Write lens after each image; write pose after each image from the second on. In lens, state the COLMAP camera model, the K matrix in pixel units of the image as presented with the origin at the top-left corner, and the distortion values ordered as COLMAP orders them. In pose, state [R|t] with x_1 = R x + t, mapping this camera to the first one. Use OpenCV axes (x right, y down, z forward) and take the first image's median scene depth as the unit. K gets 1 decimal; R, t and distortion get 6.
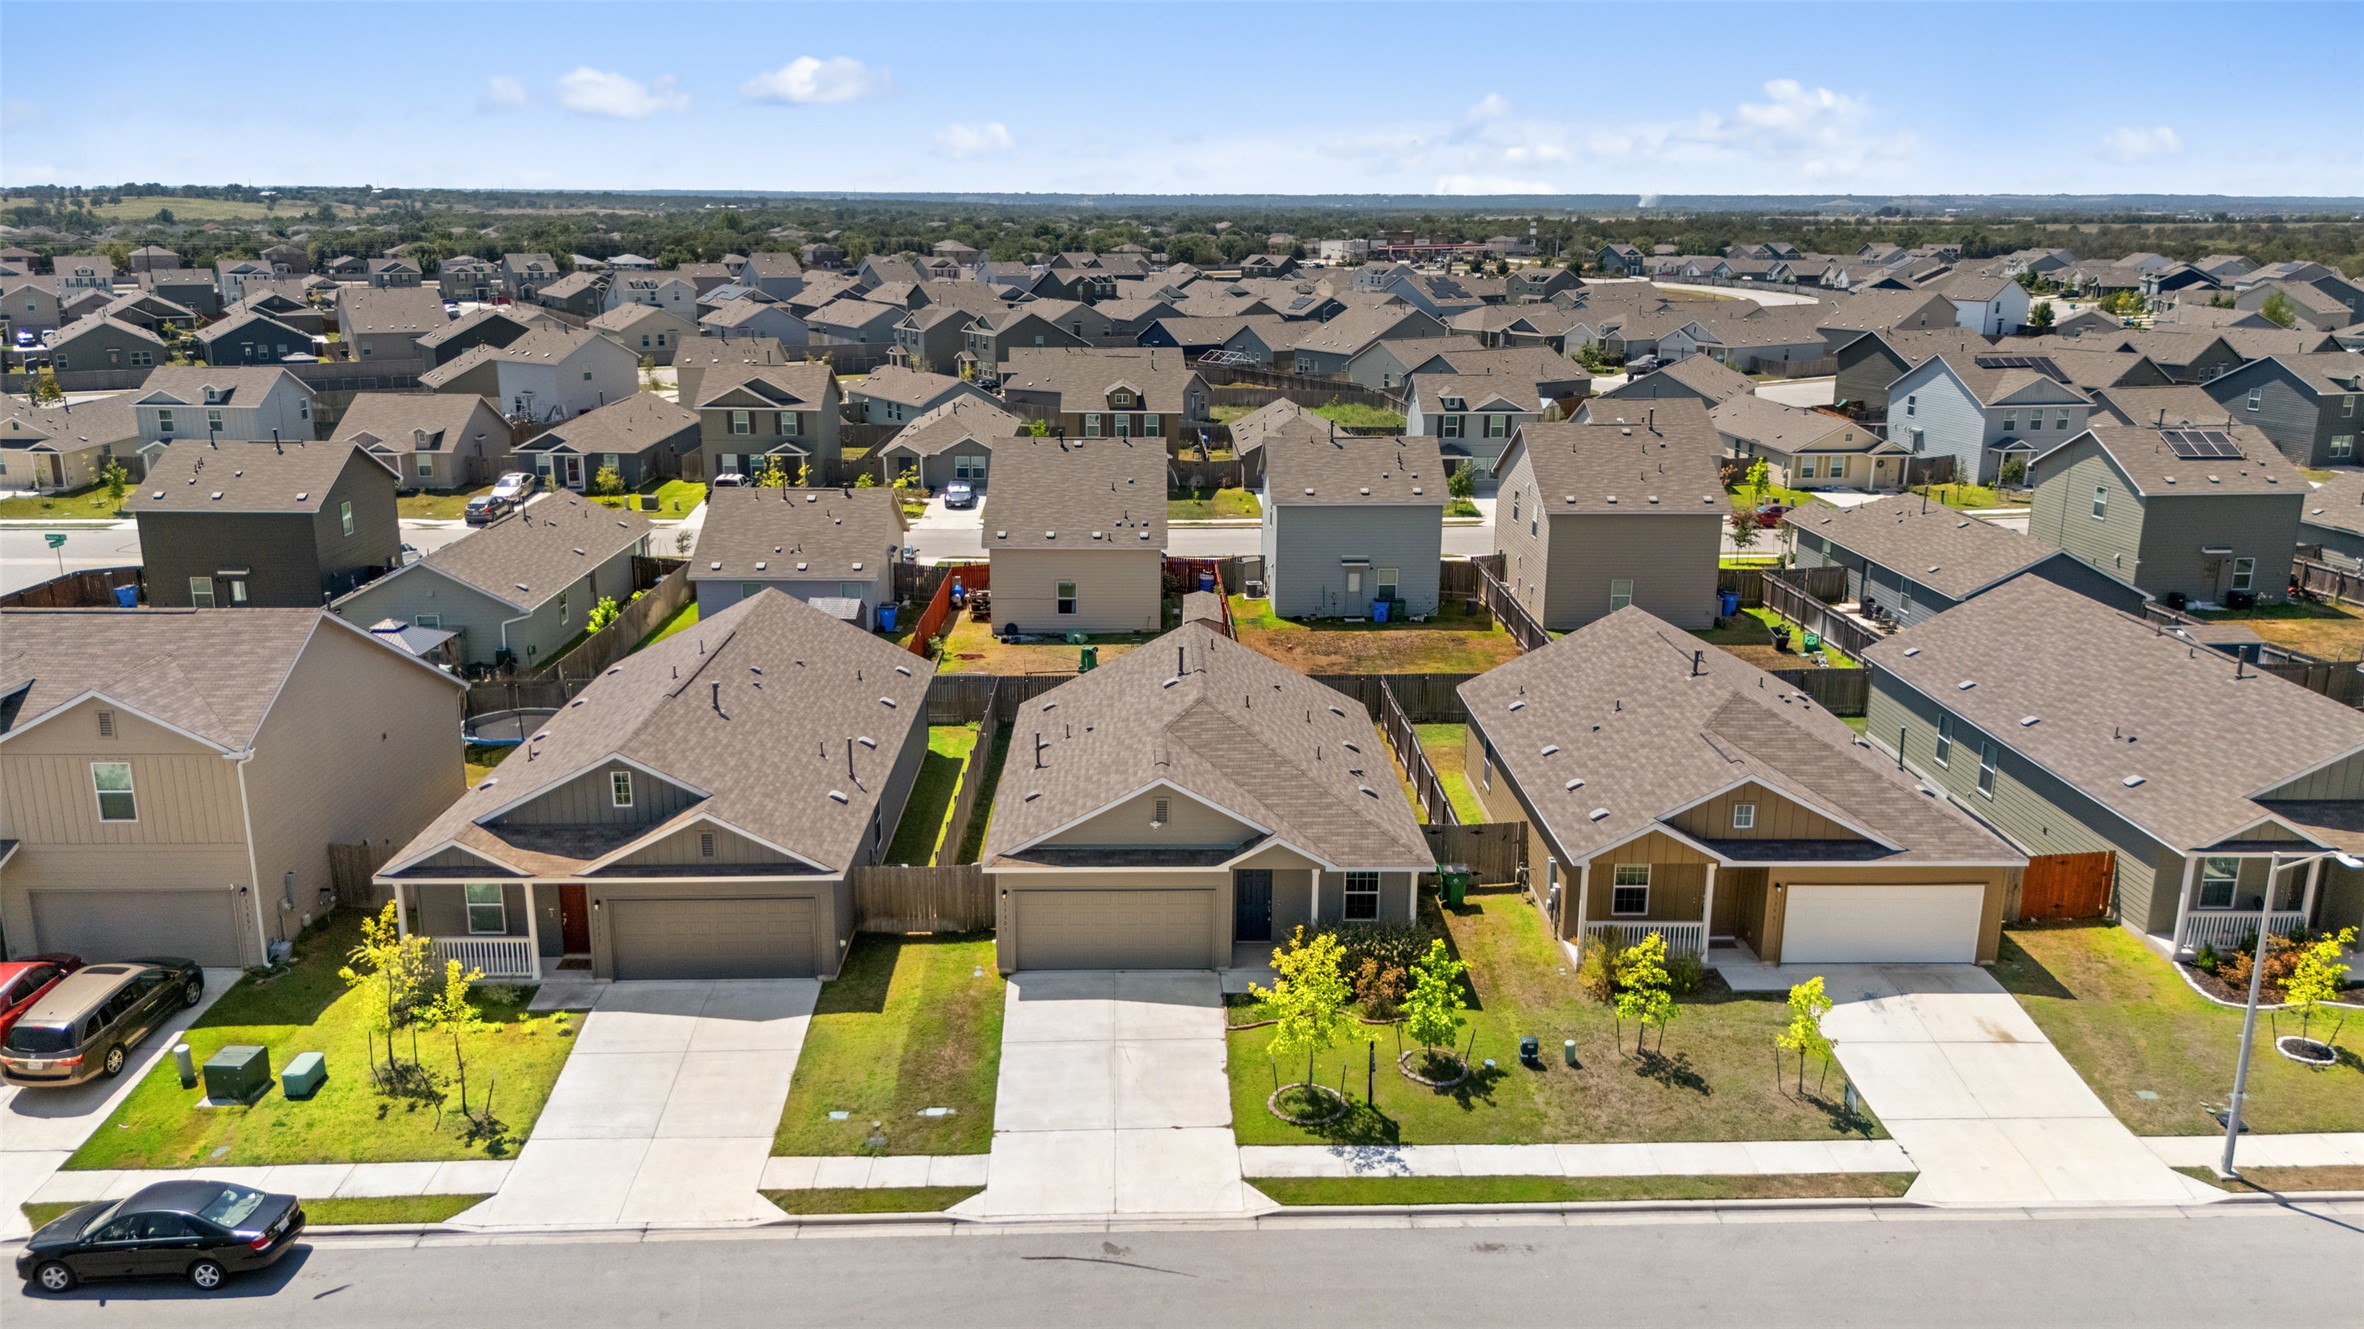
lens RADIAL K [[1750.0, 0, 1176.8], [0, 1750.0, 667.7], [0, 0, 1]] dist [0.040160, -0.042395]
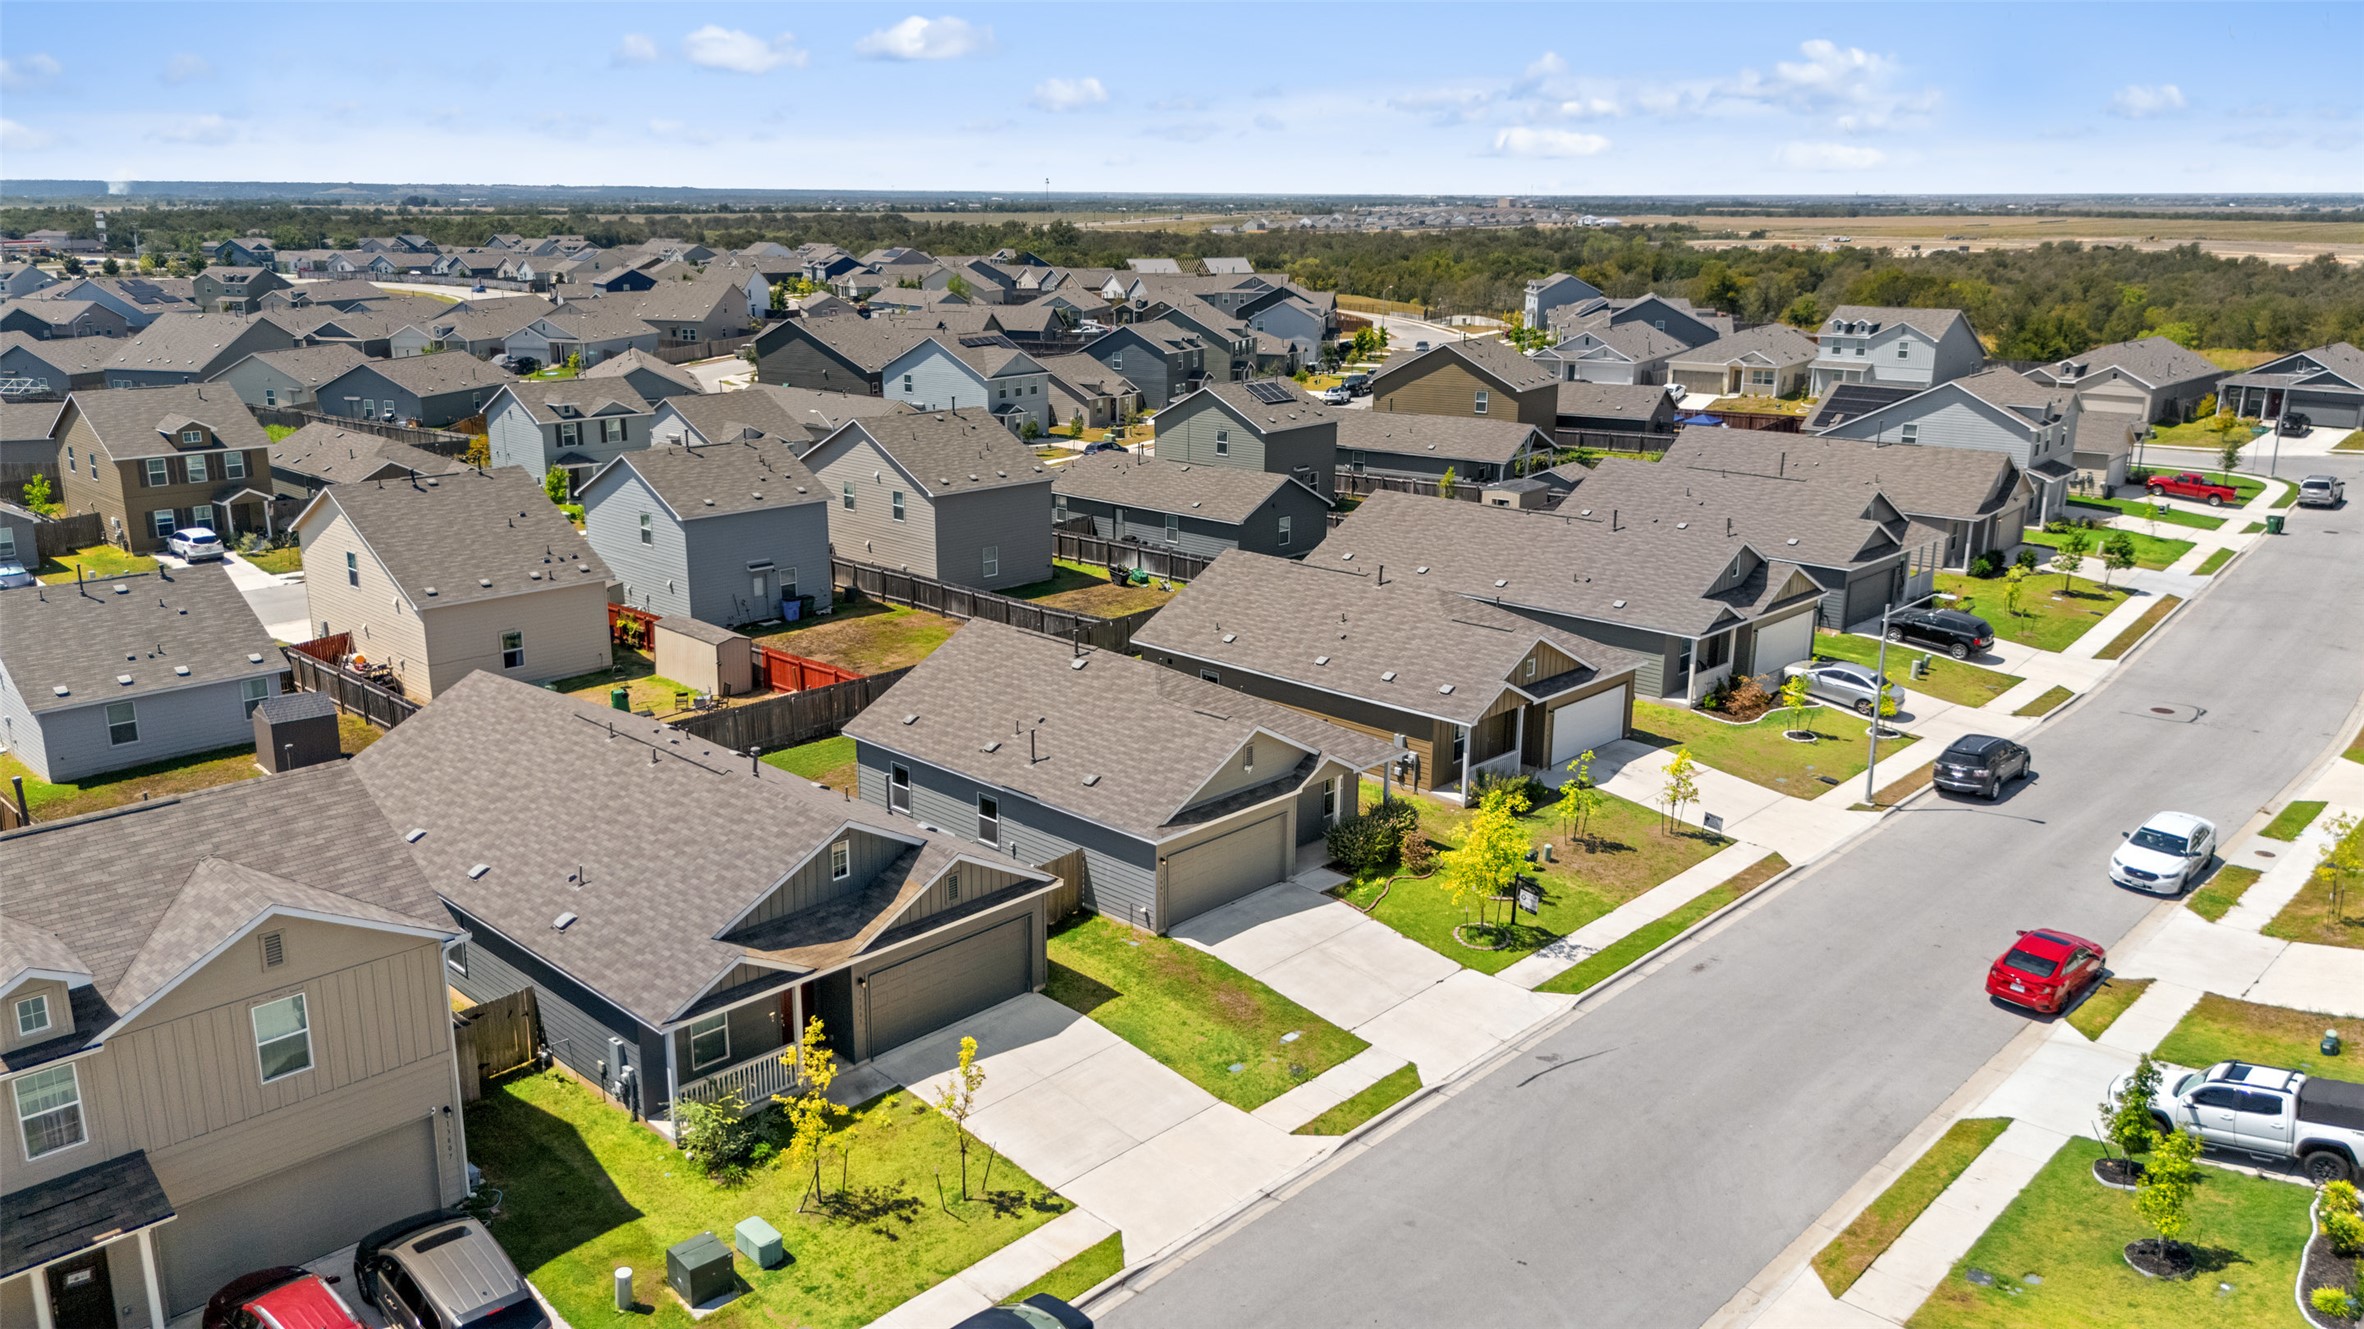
lens RADIAL K [[1750.0, 0, 1180.0], [0, 1750.0, 665.3], [0, 0, 1]] dist [0.040160, -0.042395]
pose [[0.699743, -0.182679, 0.690644, -0.304626], [0.179343, 0.980714, 0.077698, -0.027365], [-0.691517, 0.069493, 0.719009, 0.072455]]
